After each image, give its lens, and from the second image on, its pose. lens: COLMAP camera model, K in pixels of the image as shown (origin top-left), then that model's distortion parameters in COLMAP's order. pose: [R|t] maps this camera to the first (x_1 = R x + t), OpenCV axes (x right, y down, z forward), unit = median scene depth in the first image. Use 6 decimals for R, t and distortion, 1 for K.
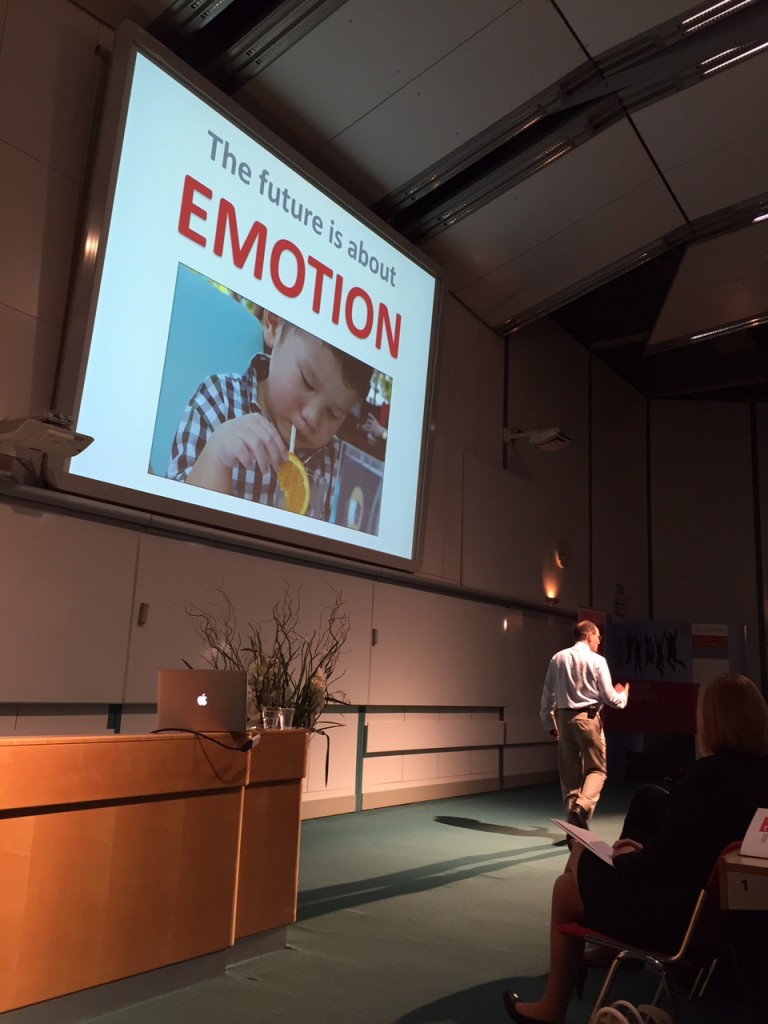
lens RADIAL K [[869.6, 0, 384.0], [0, 869.6, 512.0], [0, 0, 1]] dist [0.060623, -0.002604]
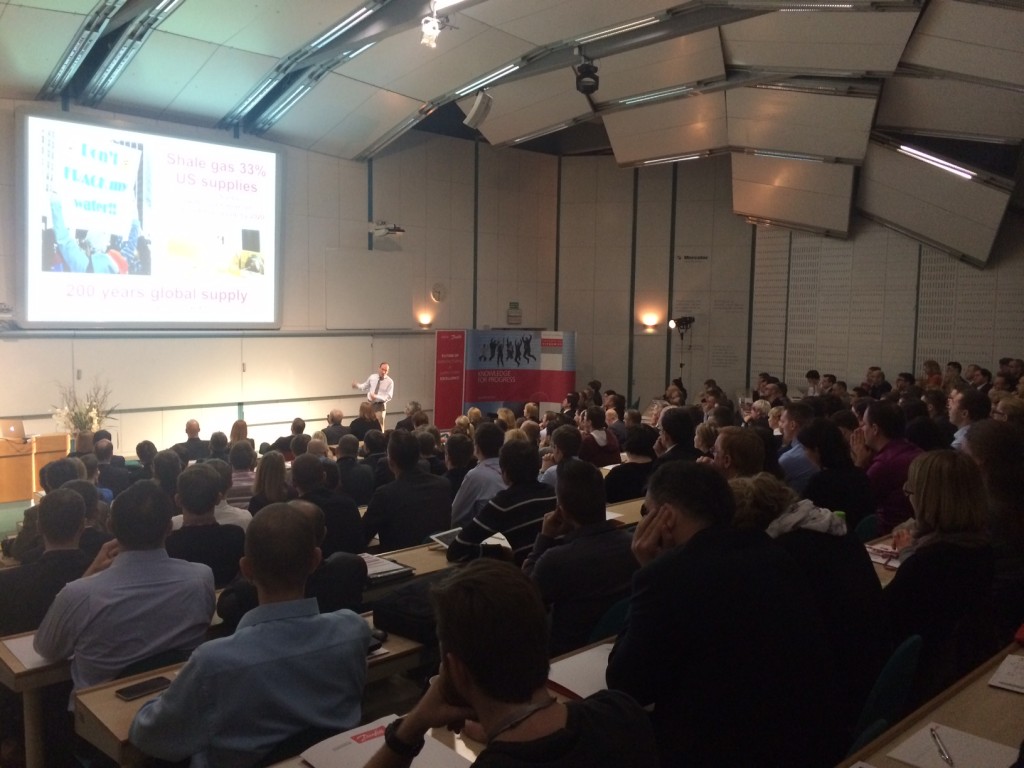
lens RADIAL K [[866.0, 0, 512.0], [0, 866.0, 384.0], [0, 0, 1]] dist [0.043996, -0.001274]
pose [[0.978068, -0.011155, -0.207986, 0.711998], [0.066725, 0.962719, 0.262145, -0.209272], [0.197307, -0.270274, 0.942349, -0.512882]]
